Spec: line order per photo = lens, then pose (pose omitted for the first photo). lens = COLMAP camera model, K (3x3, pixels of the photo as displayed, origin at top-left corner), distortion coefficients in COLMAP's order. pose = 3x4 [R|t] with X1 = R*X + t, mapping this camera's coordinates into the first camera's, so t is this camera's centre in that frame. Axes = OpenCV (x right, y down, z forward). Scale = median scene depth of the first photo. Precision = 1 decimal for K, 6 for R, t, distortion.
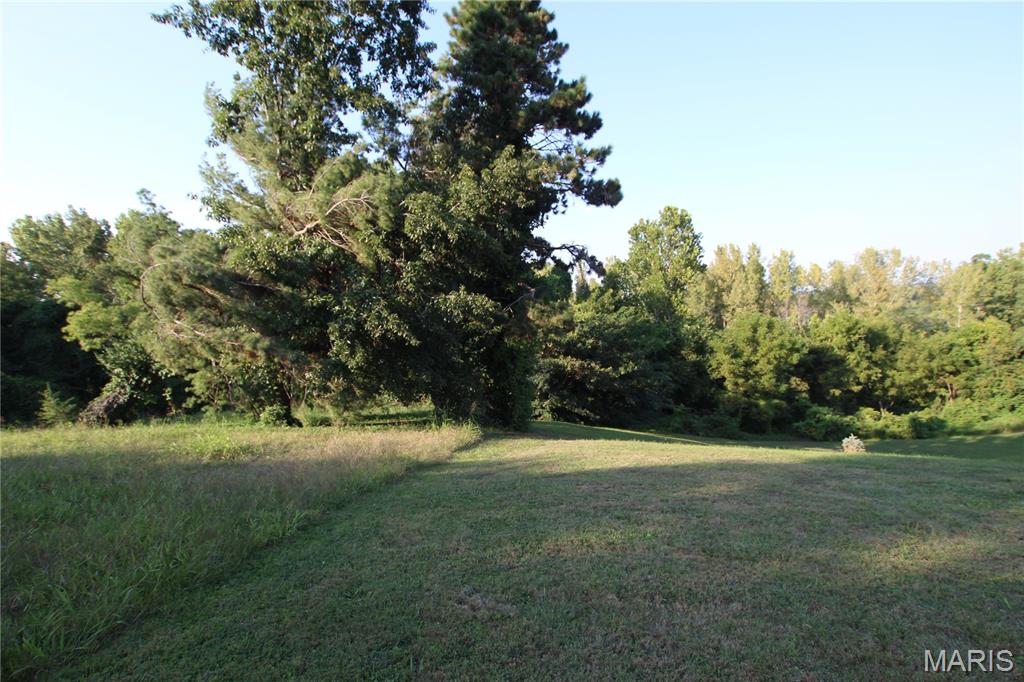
lens RADIAL K [[478.7, 0, 513.6], [0, 478.7, 348.8], [0, 0, 1]] dist [-0.035555, 0.007040]
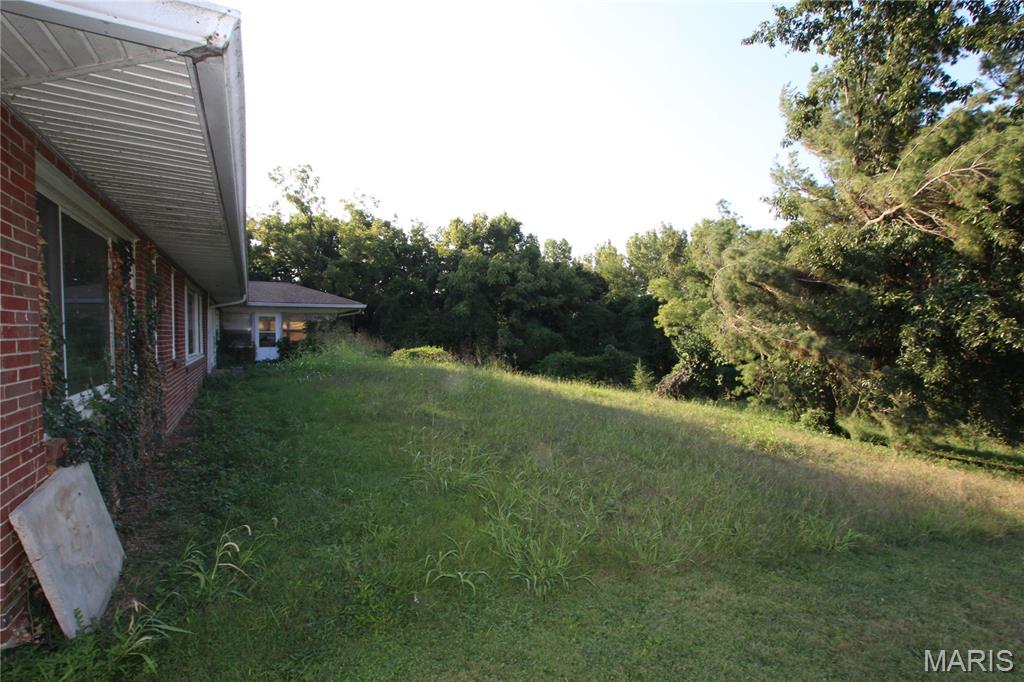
lens RADIAL K [[478.7, 0, 507.4], [0, 478.7, 348.9], [0, 0, 1]] dist [-0.035555, 0.007040]
pose [[0.494860, 0.094712, -0.863796, -0.013850], [-0.087900, 0.994400, 0.058675, 0.000287], [0.864516, 0.046892, 0.500413, -0.016337]]
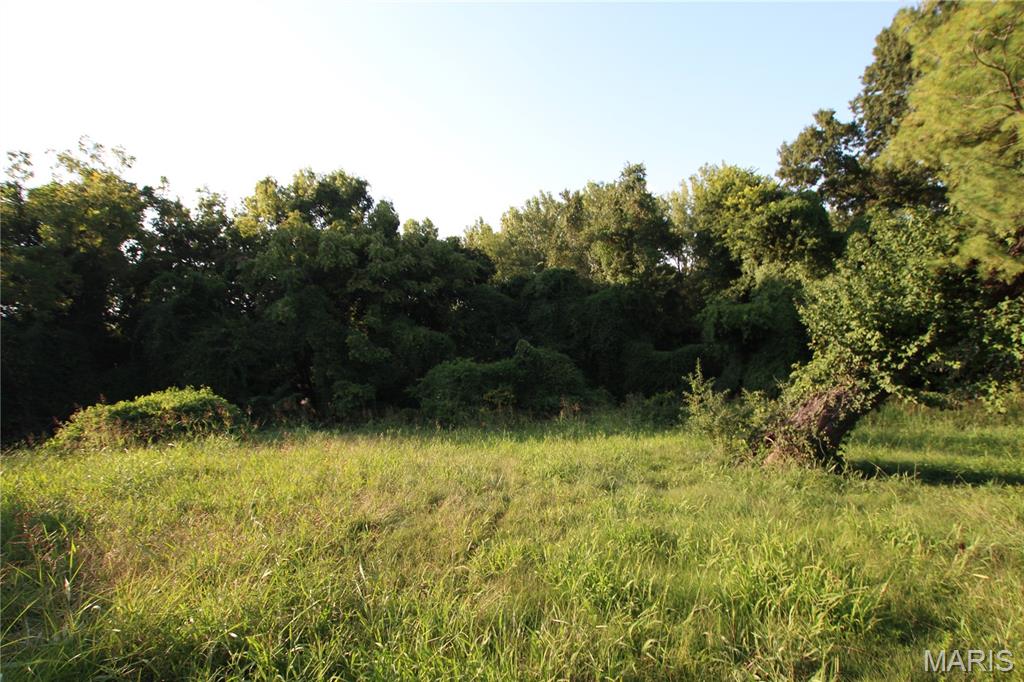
lens RADIAL K [[478.7, 0, 509.8], [0, 478.7, 350.1], [0, 0, 1]] dist [-0.035555, 0.007040]
pose [[0.715811, 0.018421, -0.698051, -0.983535], [0.021257, 0.998614, 0.048151, 0.040269], [0.697970, -0.049306, 0.714428, 0.604779]]
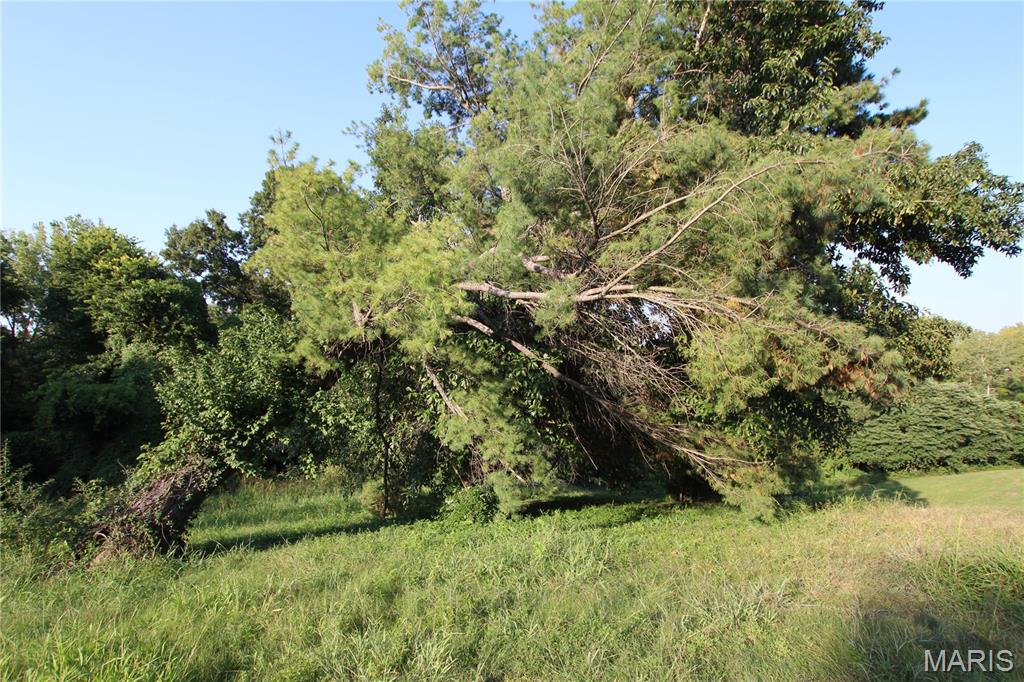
lens RADIAL K [[478.7, 0, 510.8], [0, 478.7, 349.7], [0, 0, 1]] dist [-0.035555, 0.007040]
pose [[0.921759, 0.076245, 0.380193, -0.964029], [-0.022087, 0.989210, -0.144831, 0.055055], [-0.387133, 0.125102, 0.913497, 0.603194]]
